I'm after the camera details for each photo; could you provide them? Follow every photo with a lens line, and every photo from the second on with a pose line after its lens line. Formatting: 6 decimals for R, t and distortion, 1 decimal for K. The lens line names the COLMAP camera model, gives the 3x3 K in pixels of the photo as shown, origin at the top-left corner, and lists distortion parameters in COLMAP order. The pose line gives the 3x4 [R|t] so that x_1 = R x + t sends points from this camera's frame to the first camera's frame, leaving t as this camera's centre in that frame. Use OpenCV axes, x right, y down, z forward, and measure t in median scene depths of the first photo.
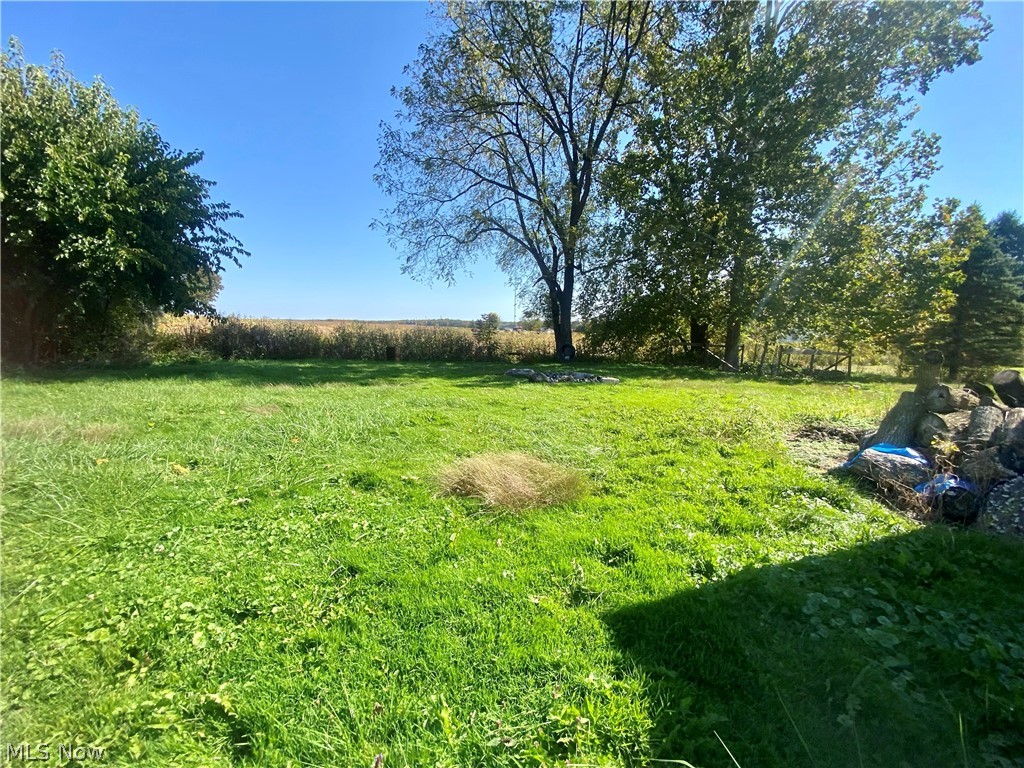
lens RADIAL K [[413.4, 0, 512.0], [0, 413.4, 384.0], [0, 0, 1]] dist [0.000411, -0.013993]
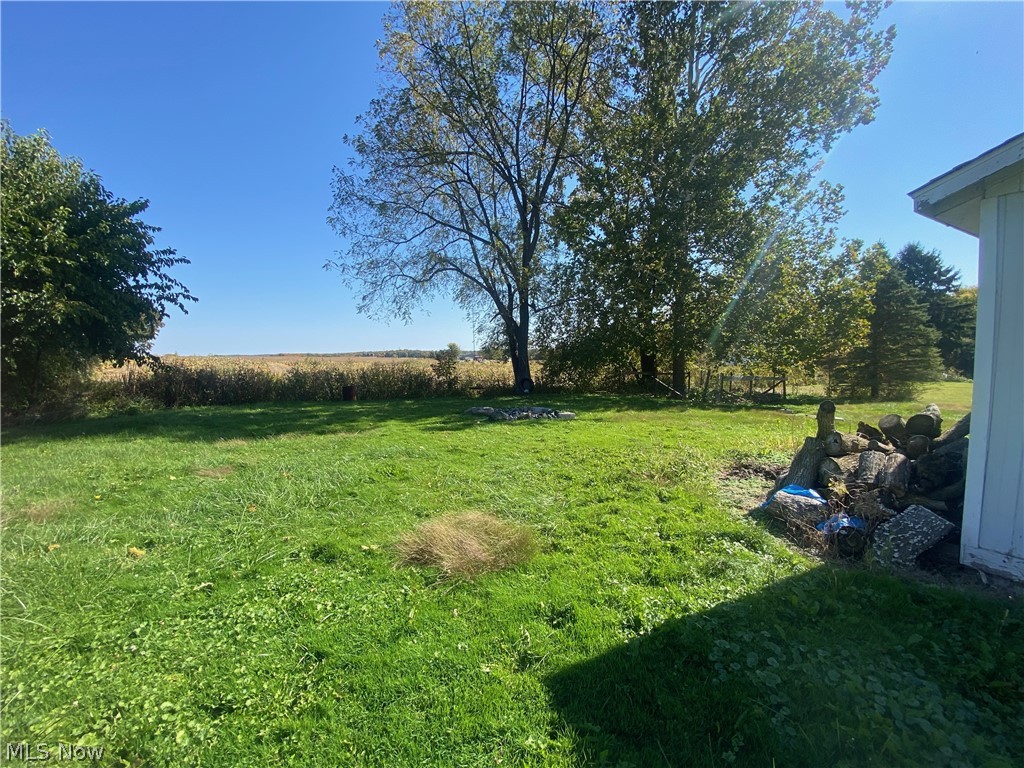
lens RADIAL K [[425.0, 0, 515.7], [0, 425.0, 371.2], [0, 0, 1]] dist [-0.001403, -0.014112]
pose [[0.994871, -0.037054, 0.094123, 0.023988], [0.043473, 0.996799, -0.067093, -0.088782], [-0.091336, 0.070841, 0.993297, -0.092801]]
